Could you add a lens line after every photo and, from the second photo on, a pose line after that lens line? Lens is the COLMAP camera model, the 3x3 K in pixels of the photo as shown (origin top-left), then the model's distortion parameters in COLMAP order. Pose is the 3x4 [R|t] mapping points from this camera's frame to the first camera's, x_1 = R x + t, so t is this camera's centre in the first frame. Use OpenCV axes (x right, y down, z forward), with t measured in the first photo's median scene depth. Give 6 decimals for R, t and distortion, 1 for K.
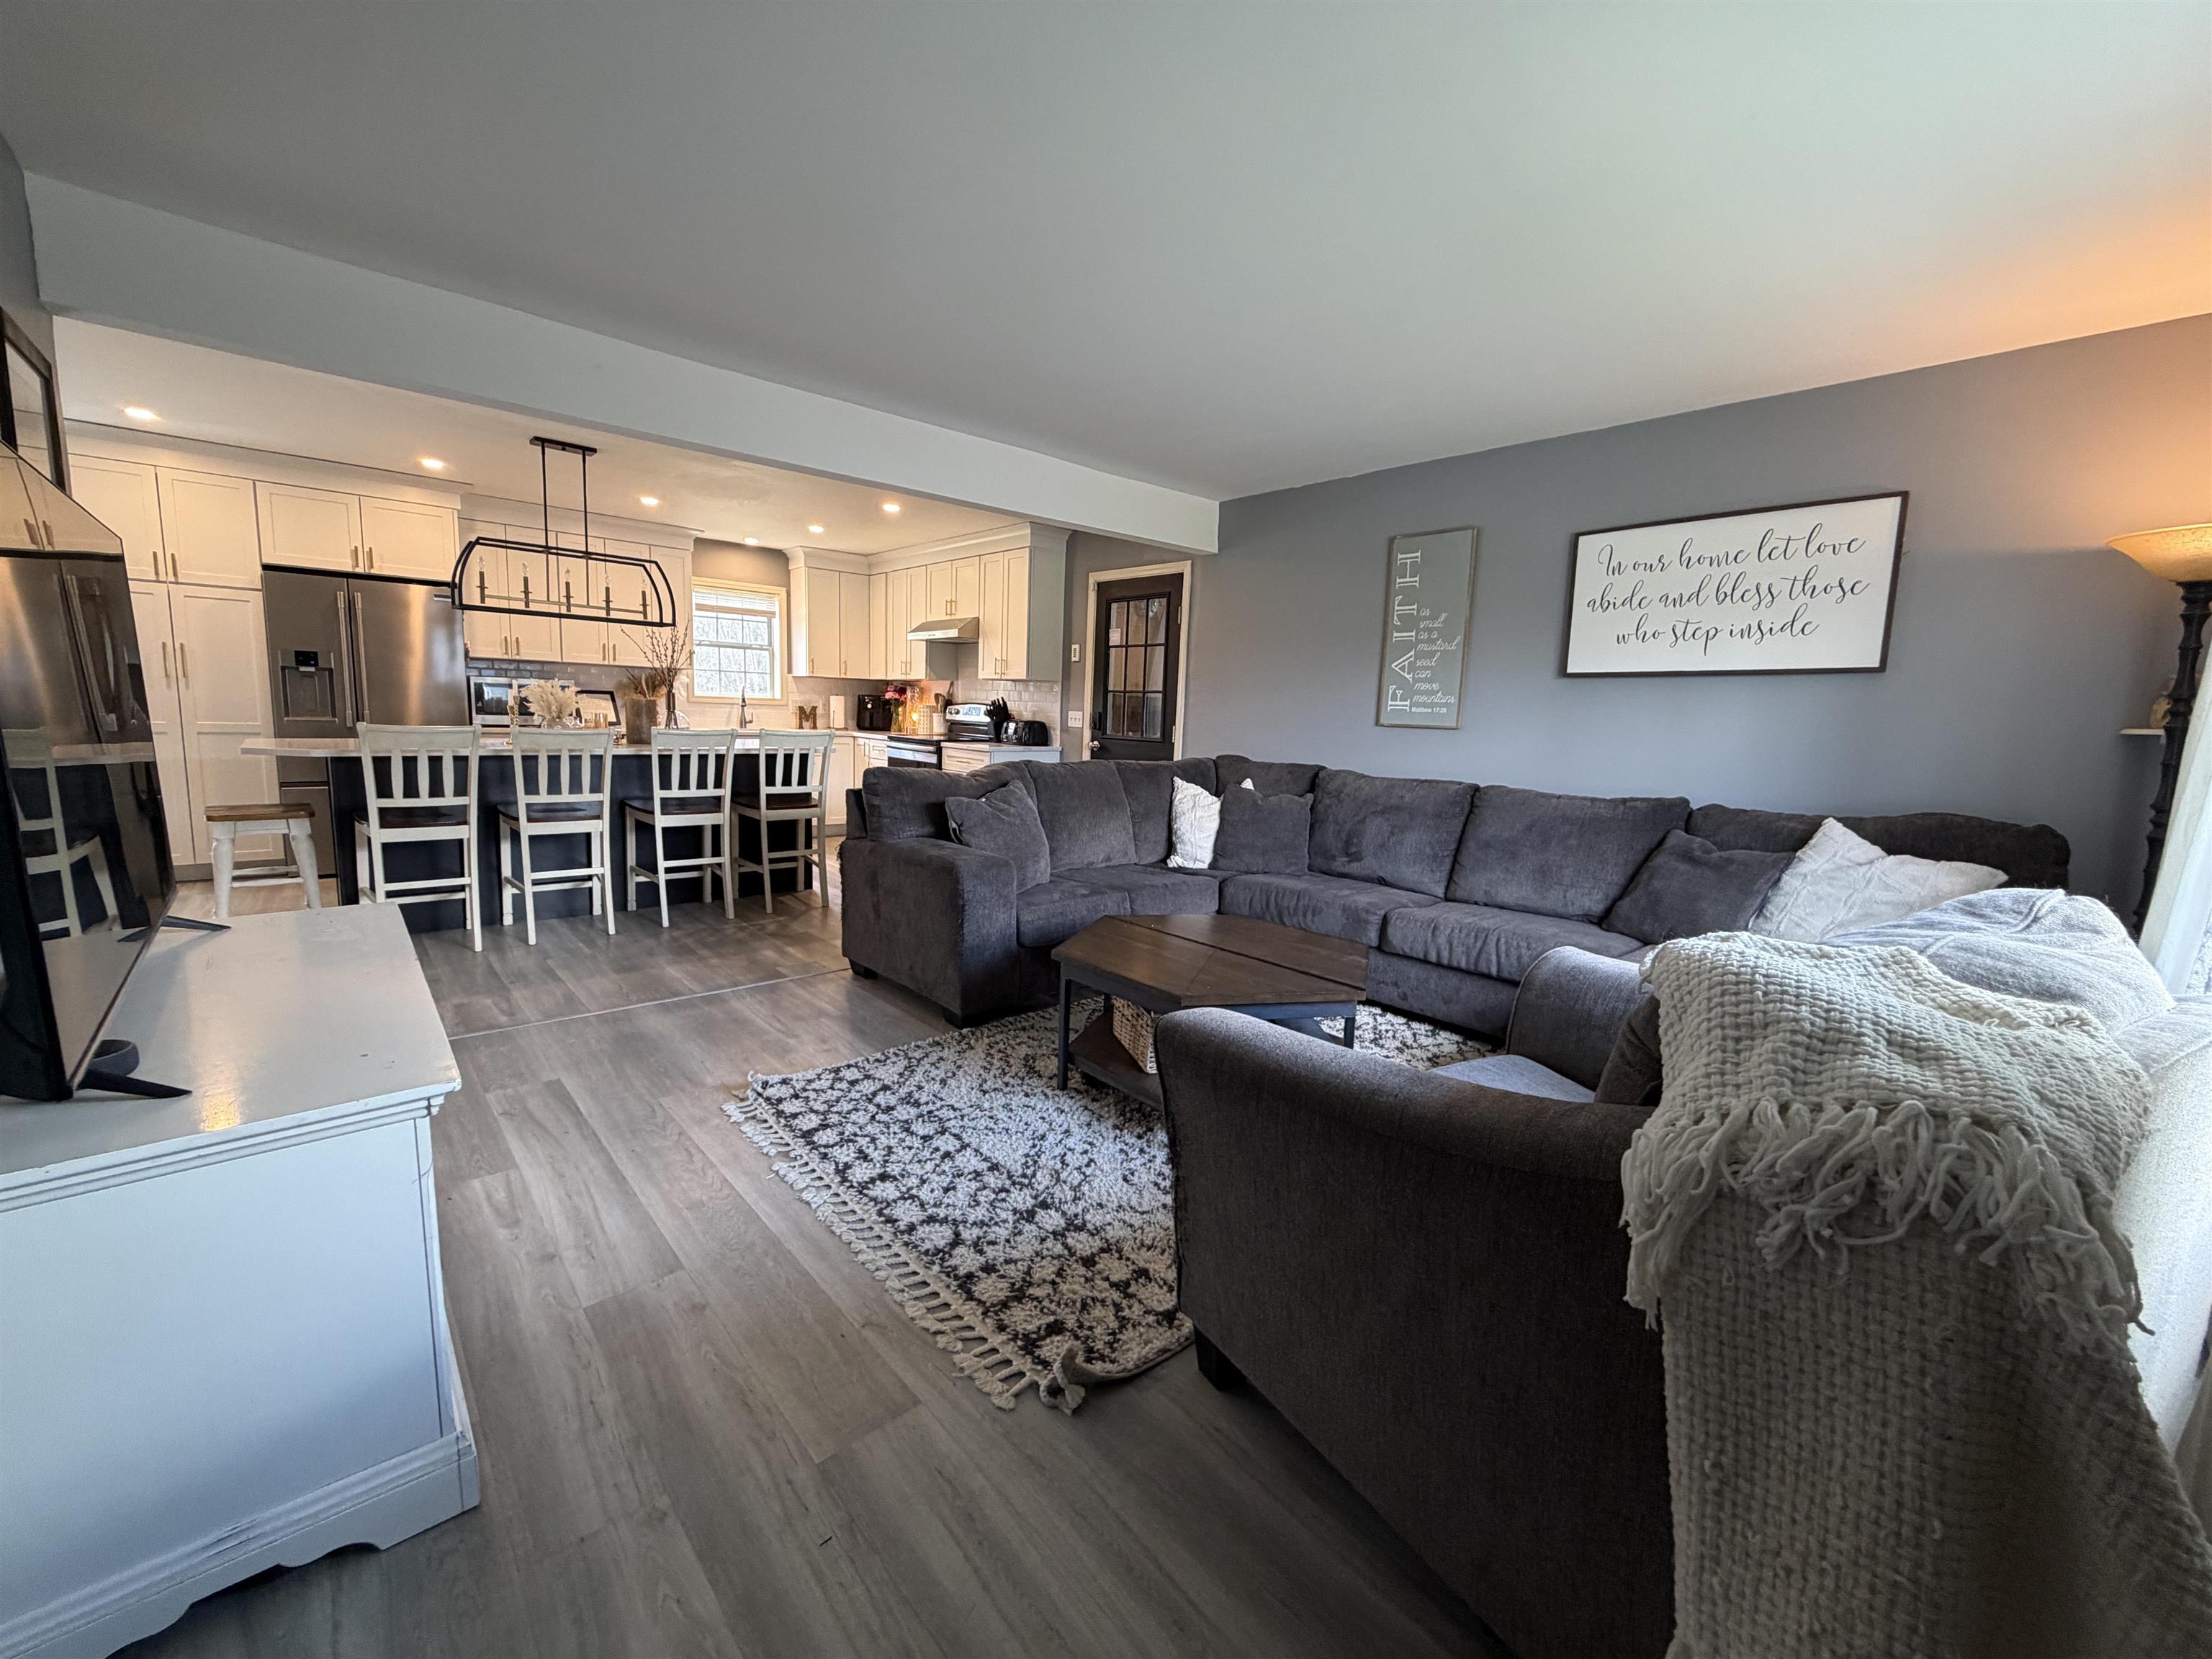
lens RADIAL K [[889.0, 0, 1107.4], [0, 889.0, 827.6], [0, 0, 1]] dist [0.000802, -0.000065]
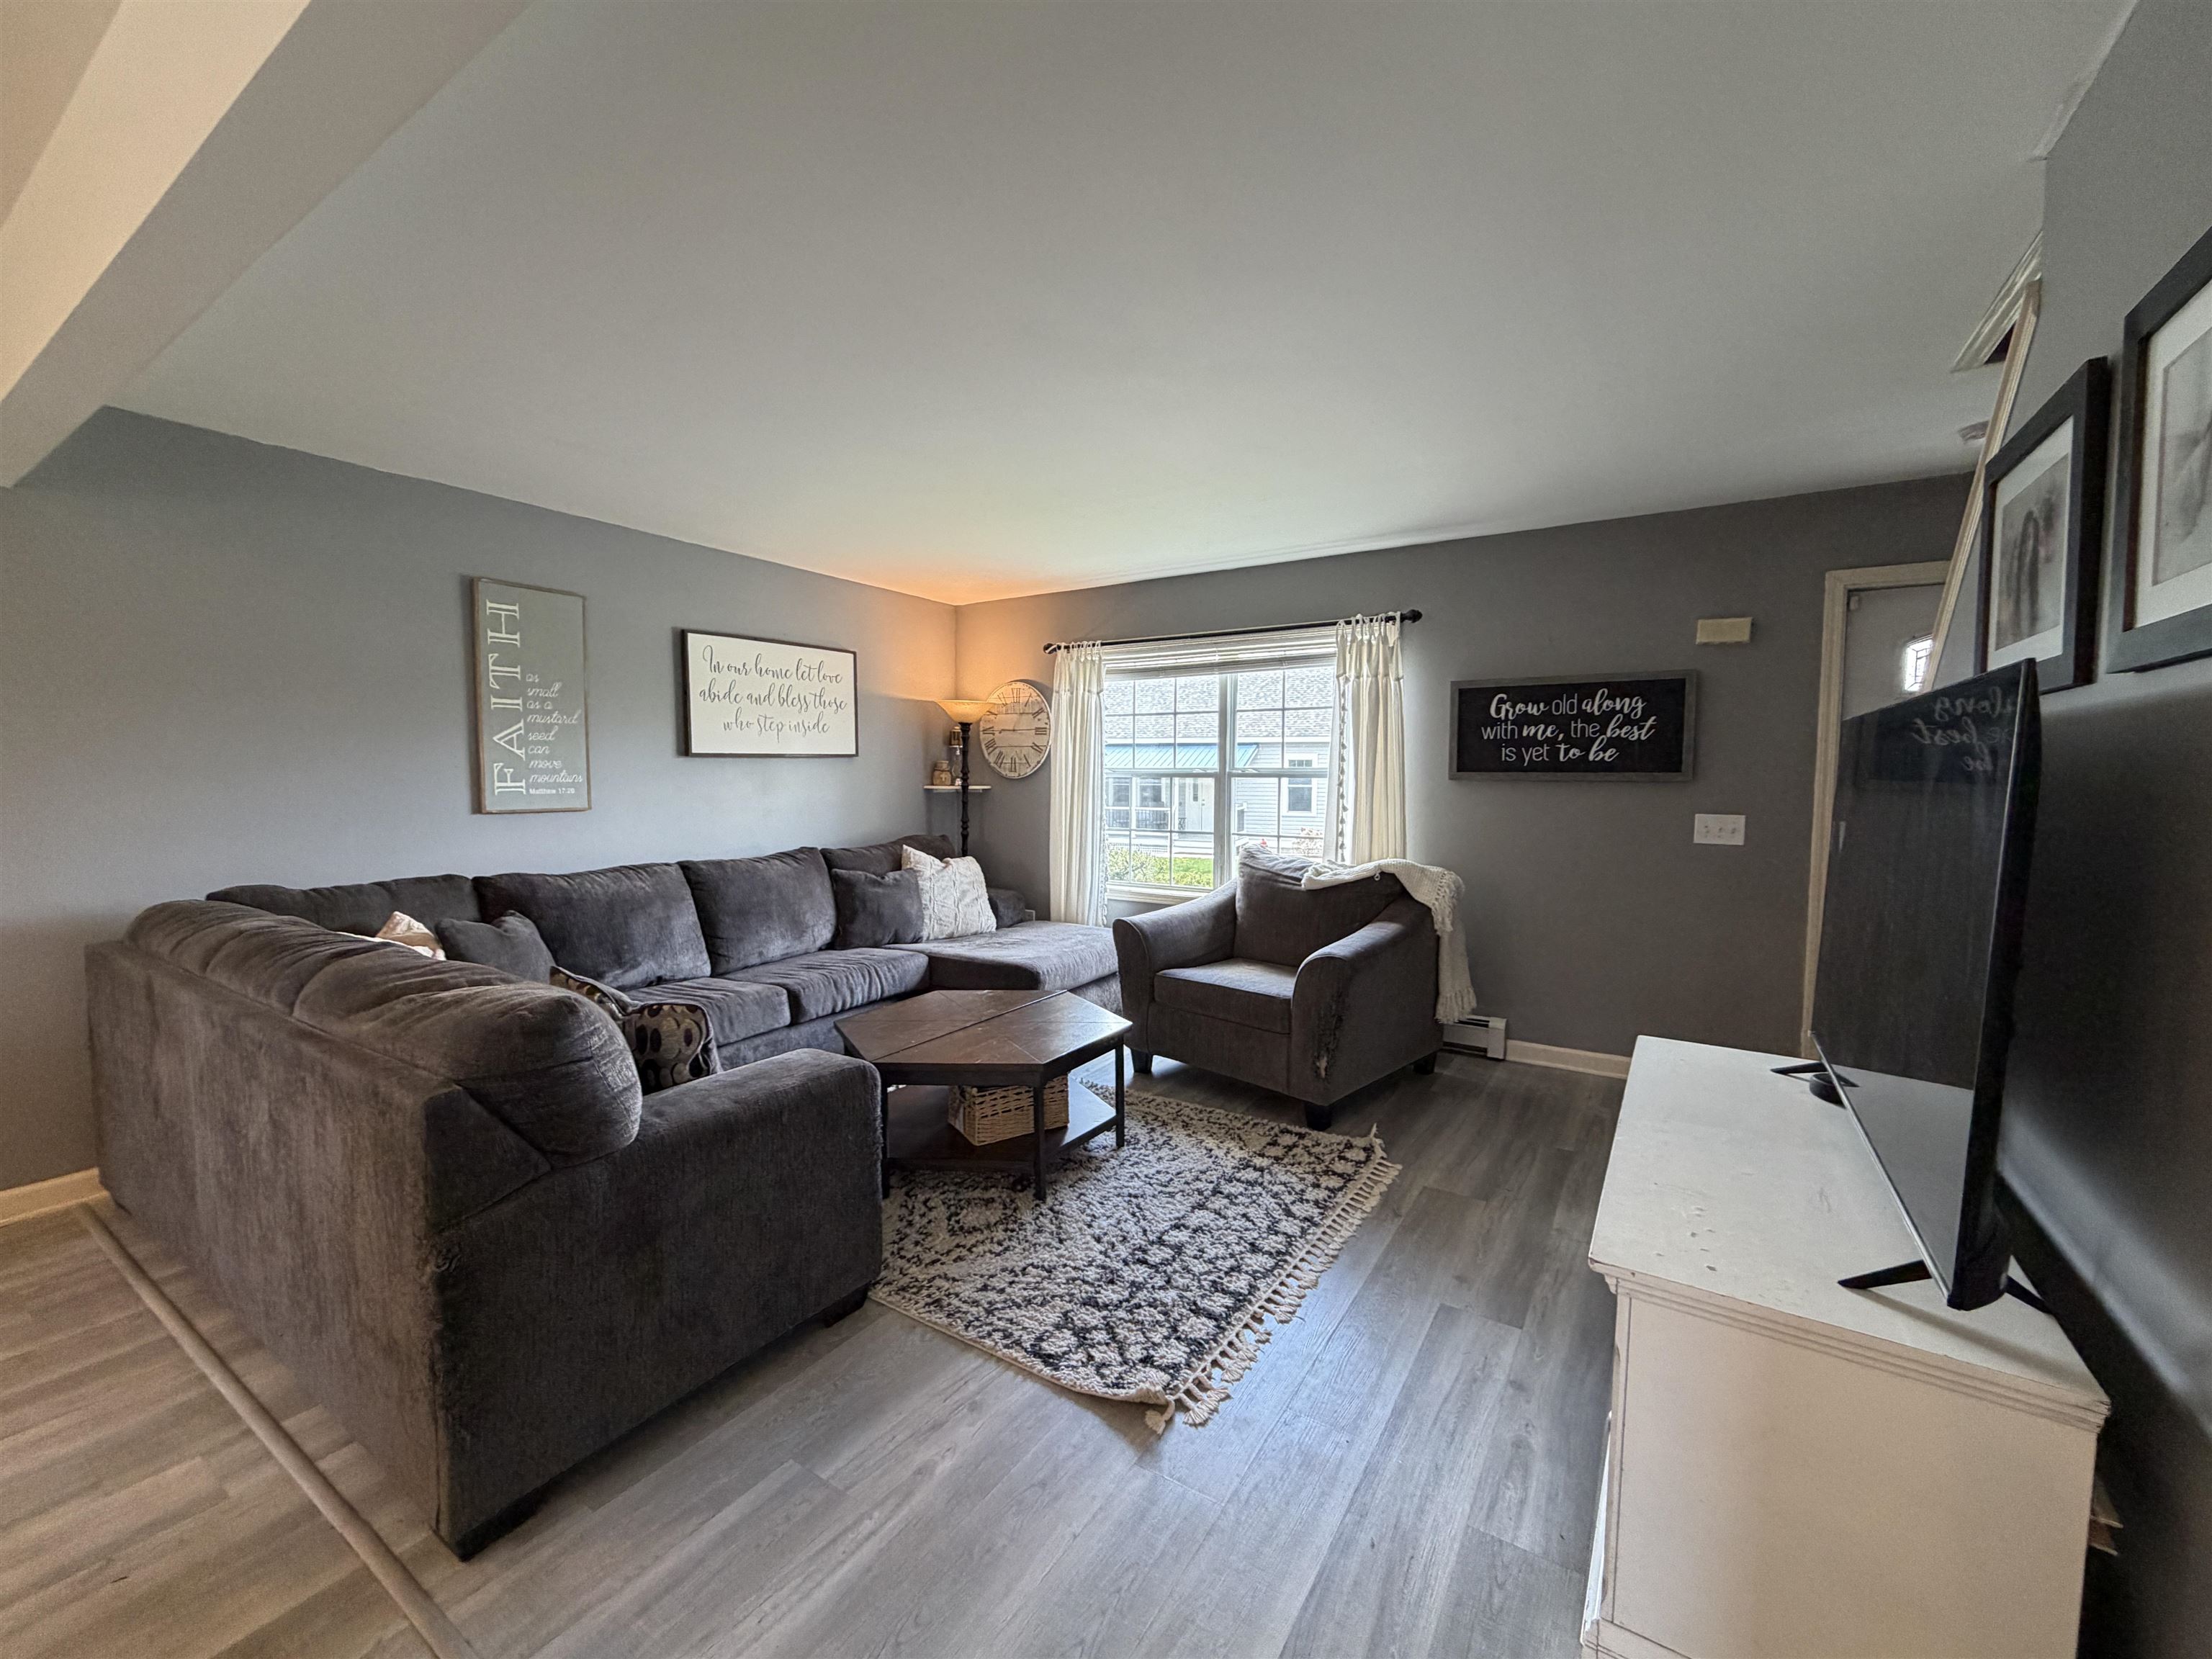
lens RADIAL K [[889.0, 0, 1100.3], [0, 889.0, 827.9], [0, 0, 1]] dist [0.000802, -0.000065]
pose [[-0.255733, -0.098941, 0.961671, -0.600640], [0.112625, 0.984926, 0.131284, -0.145990], [-0.960165, 0.141882, -0.240735, 0.678191]]
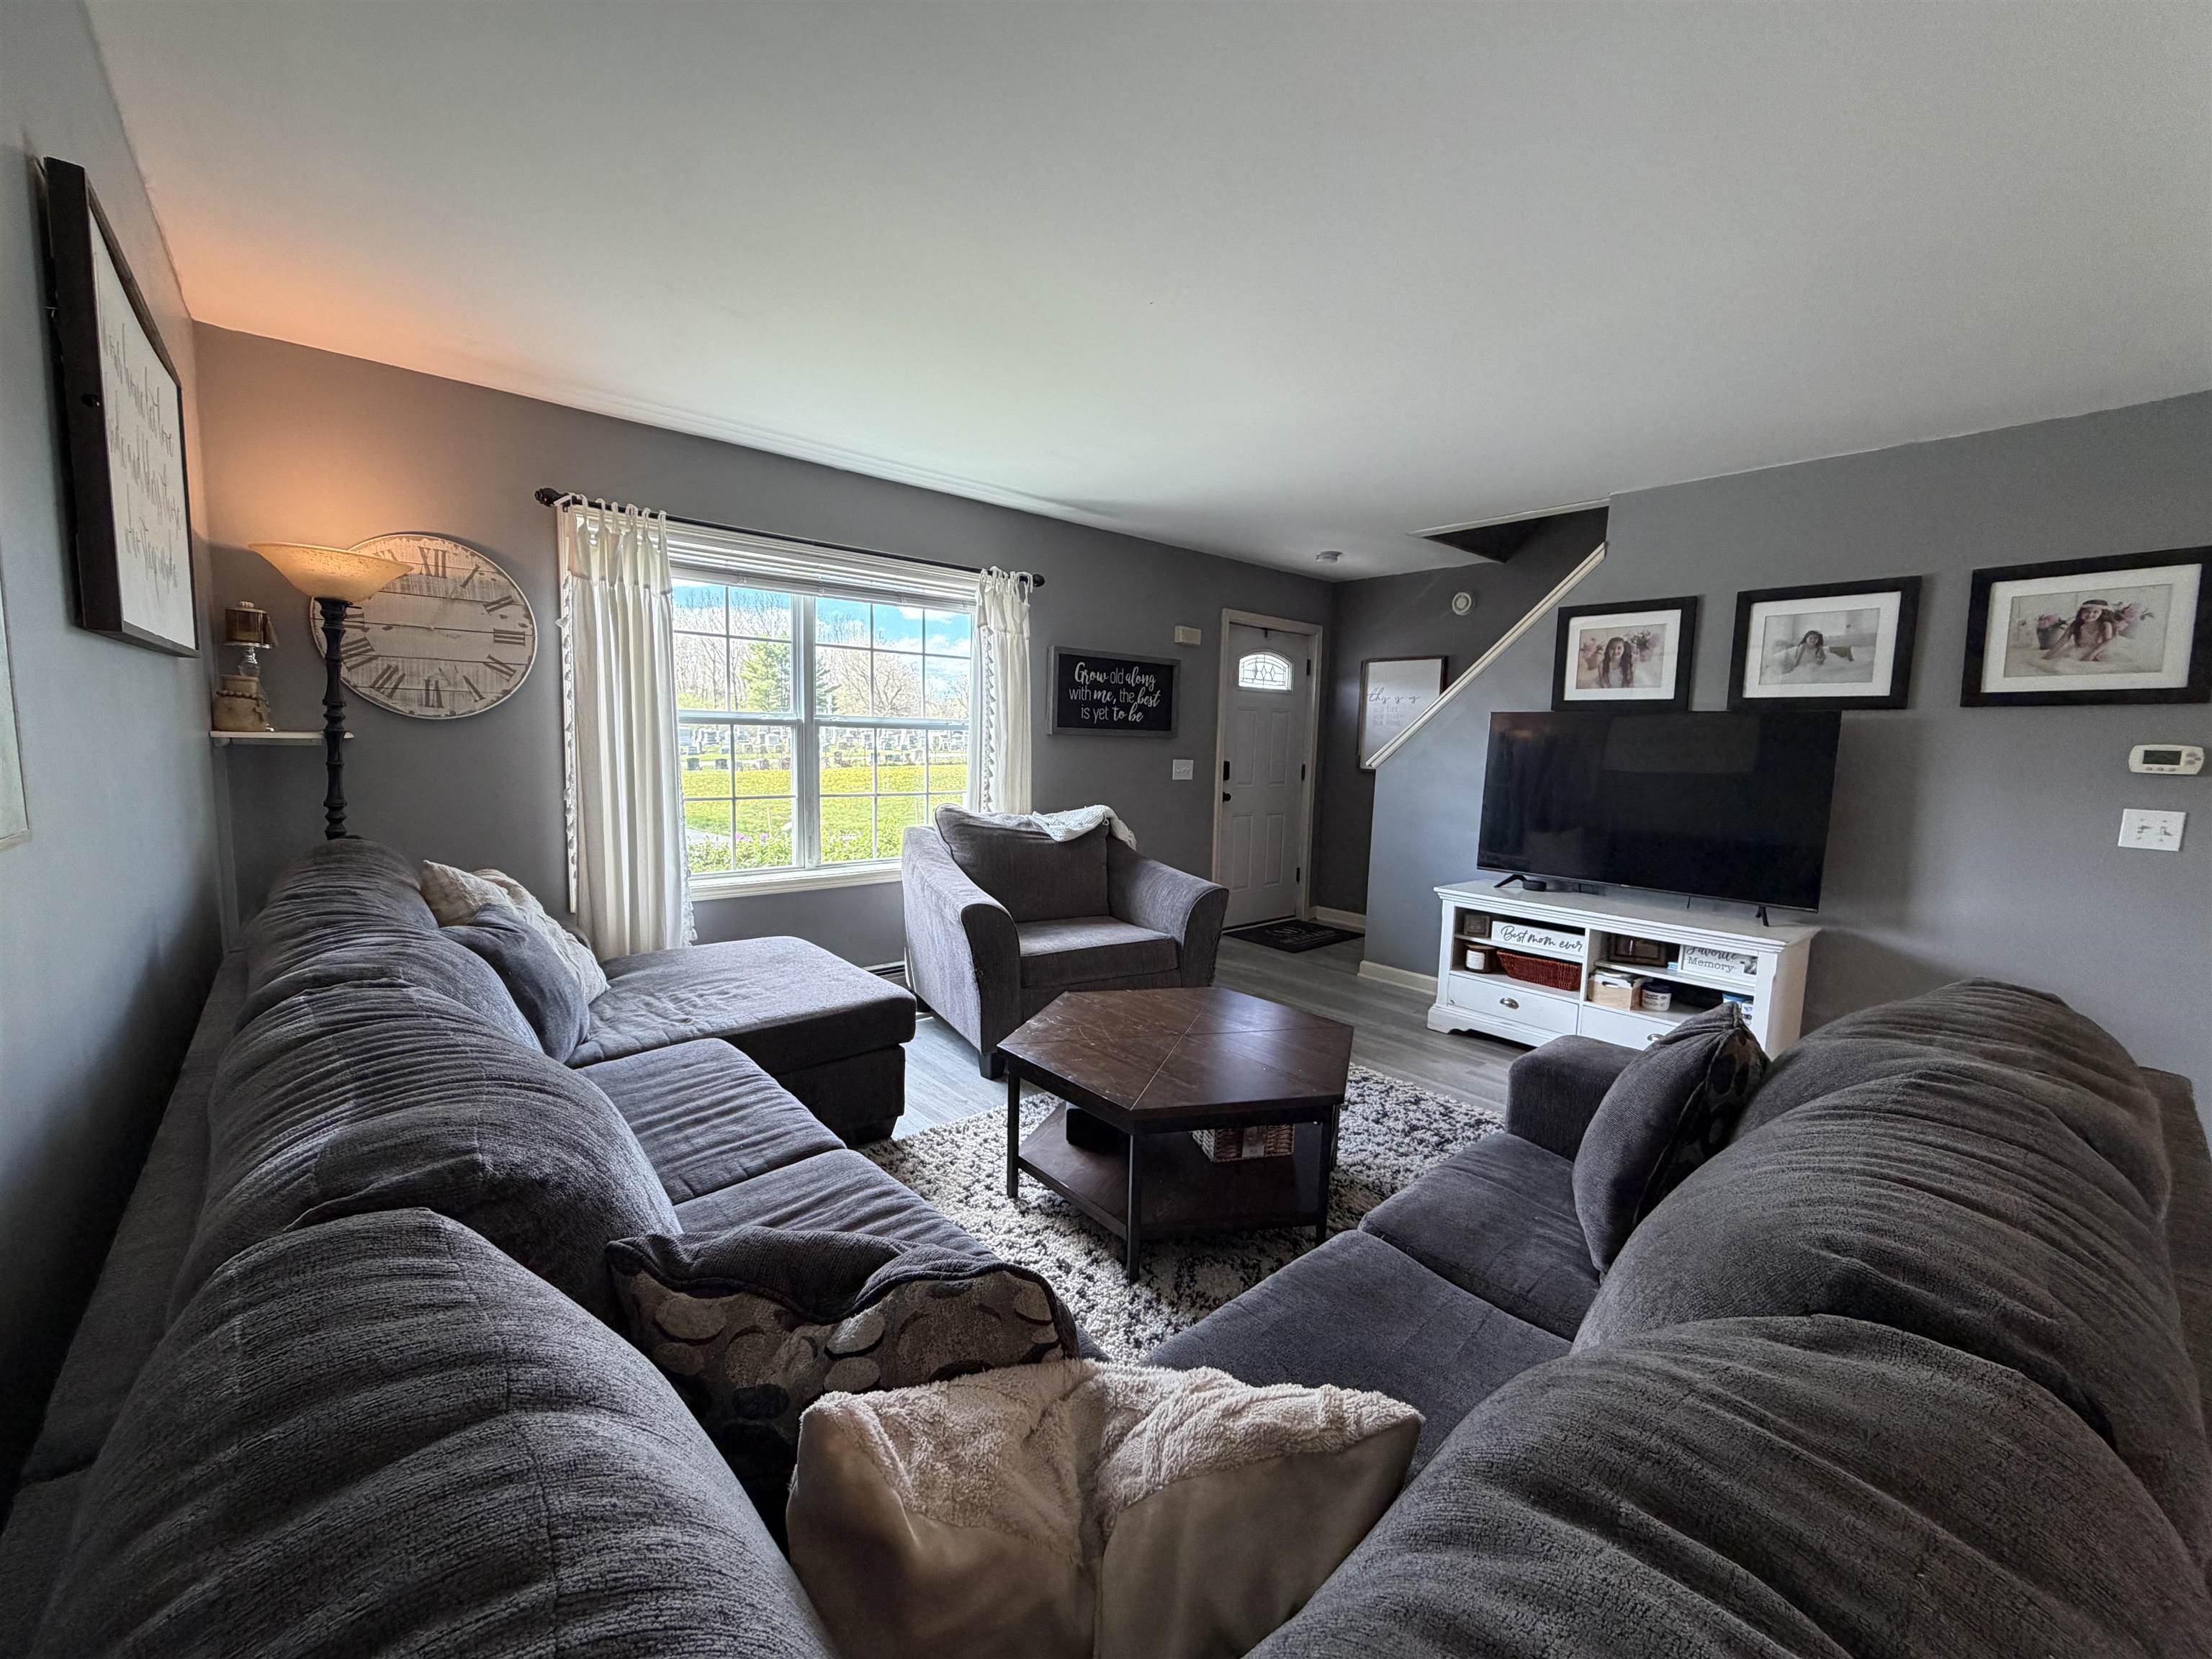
lens RADIAL K [[889.0, 0, 1105.2], [0, 889.0, 825.4], [0, 0, 1]] dist [0.000802, -0.000065]
pose [[-0.997729, -0.065563, 0.015446, 0.125893], [-0.060365, 0.972060, 0.226837, -0.169011], [-0.029886, 0.225390, -0.973810, 1.140298]]
